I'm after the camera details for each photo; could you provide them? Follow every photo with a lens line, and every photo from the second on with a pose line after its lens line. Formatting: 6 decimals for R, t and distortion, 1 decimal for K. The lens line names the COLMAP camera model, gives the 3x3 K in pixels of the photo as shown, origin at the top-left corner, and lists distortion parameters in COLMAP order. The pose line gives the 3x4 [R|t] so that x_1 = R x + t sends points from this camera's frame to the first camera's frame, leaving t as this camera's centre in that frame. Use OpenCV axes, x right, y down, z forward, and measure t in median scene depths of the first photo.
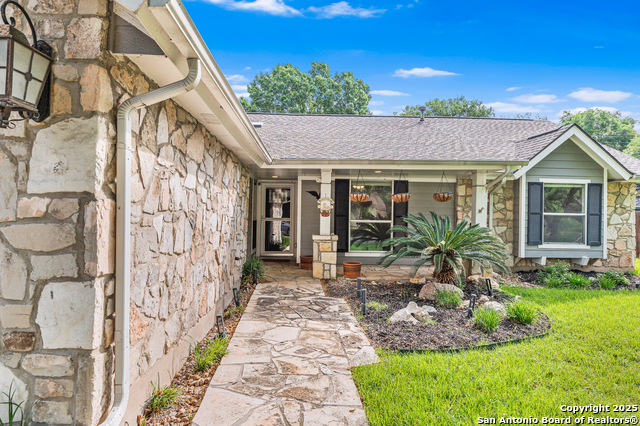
lens RADIAL K [[394.1, 0, 320.0], [0, 394.1, 213.0], [0, 0, 1]] dist [-0.000182, -0.000071]
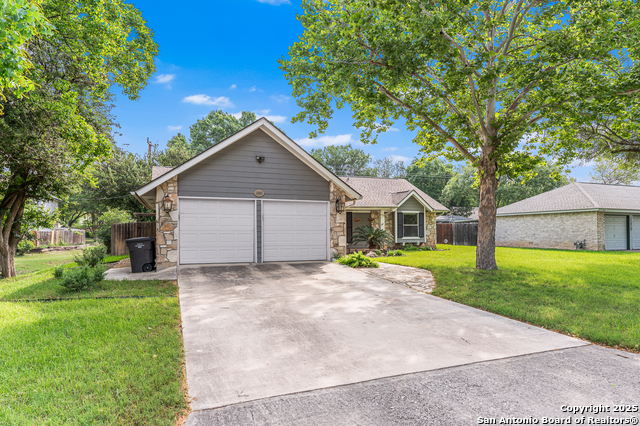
lens RADIAL K [[394.1, 0, 320.0], [0, 394.1, 213.0], [0, 0, 1]] dist [-0.000182, -0.000071]
pose [[0.952870, -0.007175, 0.303294, -0.691972], [0.018834, 0.999191, -0.035533, 0.004034], [-0.302794, 0.039571, 0.952234, -1.219514]]
